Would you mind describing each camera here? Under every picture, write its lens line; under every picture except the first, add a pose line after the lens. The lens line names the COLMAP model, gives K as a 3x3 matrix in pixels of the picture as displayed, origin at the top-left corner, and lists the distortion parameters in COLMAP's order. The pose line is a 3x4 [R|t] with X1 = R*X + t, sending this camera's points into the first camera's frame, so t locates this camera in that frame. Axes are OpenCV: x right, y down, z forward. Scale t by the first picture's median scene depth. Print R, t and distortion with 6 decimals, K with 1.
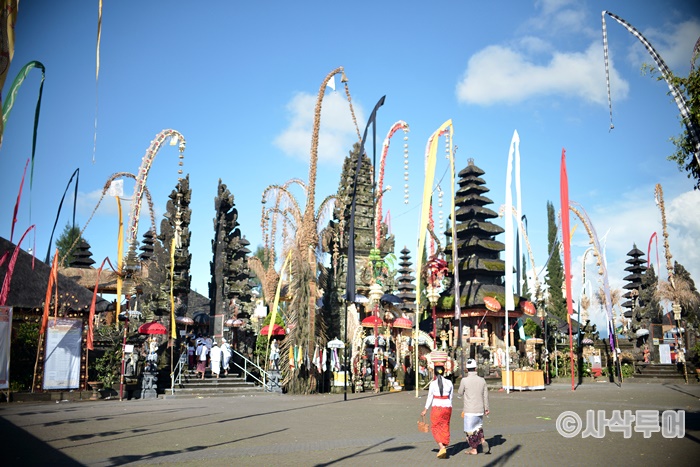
lens RADIAL K [[678.7, 0, 348.0], [0, 678.7, 230.0], [0, 0, 1]] dist [-0.009104, 0.000000]
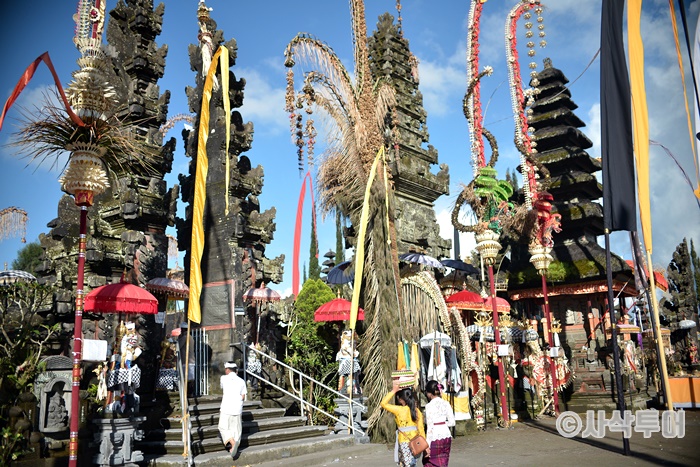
lens RADIAL K [[678.7, 0, 344.0], [0, 678.7, 230.1], [0, 0, 1]] dist [-0.009104, 0.000000]
pose [[0.940985, 0.029301, 0.337178, -0.276136], [-0.018738, 0.999228, -0.034541, 0.108431], [-0.337929, 0.026184, 0.940807, 0.557166]]
